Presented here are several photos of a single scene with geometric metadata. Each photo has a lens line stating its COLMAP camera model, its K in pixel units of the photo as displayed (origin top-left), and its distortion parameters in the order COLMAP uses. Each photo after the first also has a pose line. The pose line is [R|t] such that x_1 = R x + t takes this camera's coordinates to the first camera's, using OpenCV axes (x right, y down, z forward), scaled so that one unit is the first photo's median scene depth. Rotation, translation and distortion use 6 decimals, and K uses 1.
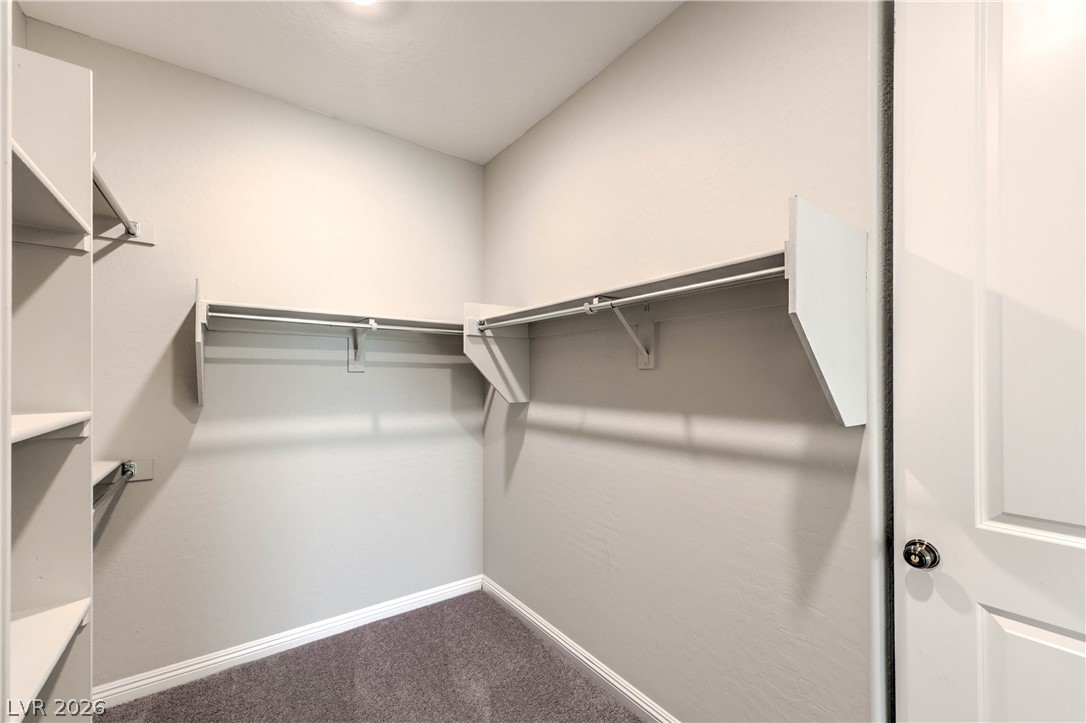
lens RADIAL K [[440.9, 0, 548.5], [0, 440.9, 376.5], [0, 0, 1]] dist [0.002546, 0.000475]
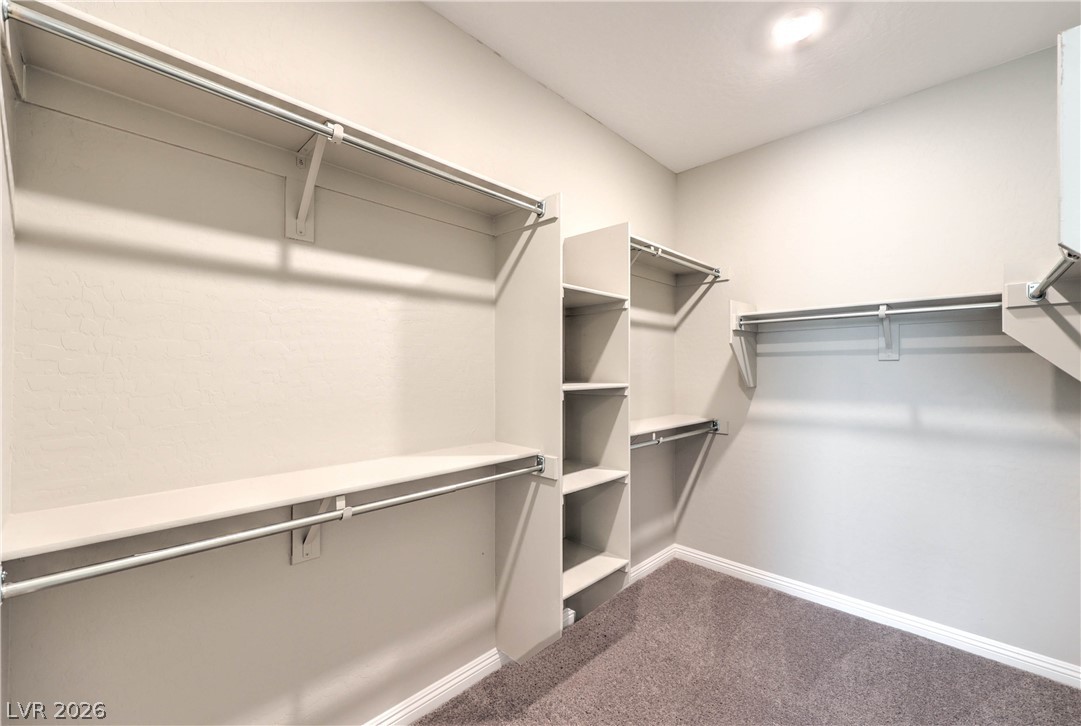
lens RADIAL K [[438.9, 0, 540.8], [0, 438.9, 368.0], [0, 0, 1]] dist [0.002546, 0.000475]
pose [[0.153005, -0.006201, -0.988206, 0.423500], [0.007807, 0.999957, -0.005066, 0.005592], [0.988195, -0.006940, 0.153047, 0.114335]]
